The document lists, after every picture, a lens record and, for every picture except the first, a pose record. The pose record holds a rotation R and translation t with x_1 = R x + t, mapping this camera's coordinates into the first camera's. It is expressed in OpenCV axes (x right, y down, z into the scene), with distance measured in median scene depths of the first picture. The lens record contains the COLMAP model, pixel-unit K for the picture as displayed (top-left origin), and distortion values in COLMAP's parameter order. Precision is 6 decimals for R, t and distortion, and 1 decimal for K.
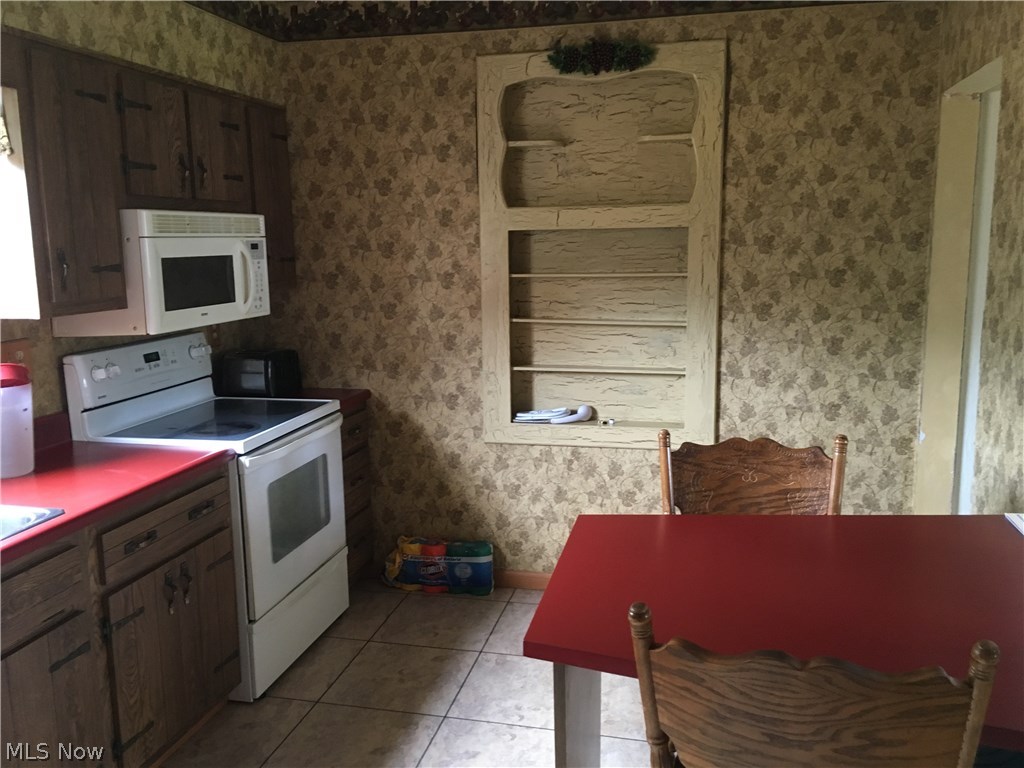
lens RADIAL K [[868.6, 0, 511.8], [0, 868.6, 385.3], [0, 0, 1]] dist [0.068346, -0.100039]
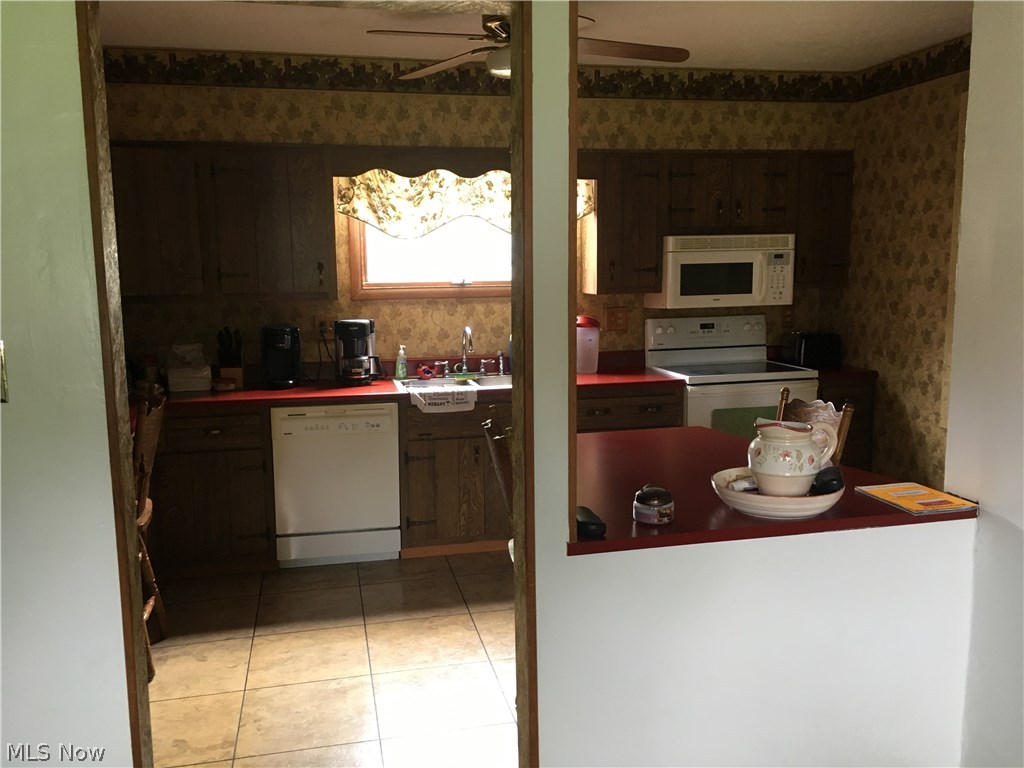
lens RADIAL K [[868.6, 0, 508.1], [0, 868.6, 382.1], [0, 0, 1]] dist [0.068346, -0.100039]
pose [[0.434467, 0.128649, -0.891453, 0.767209], [-0.139276, 0.987438, 0.074622, 0.000408], [0.889854, 0.091737, 0.446927, -0.021039]]
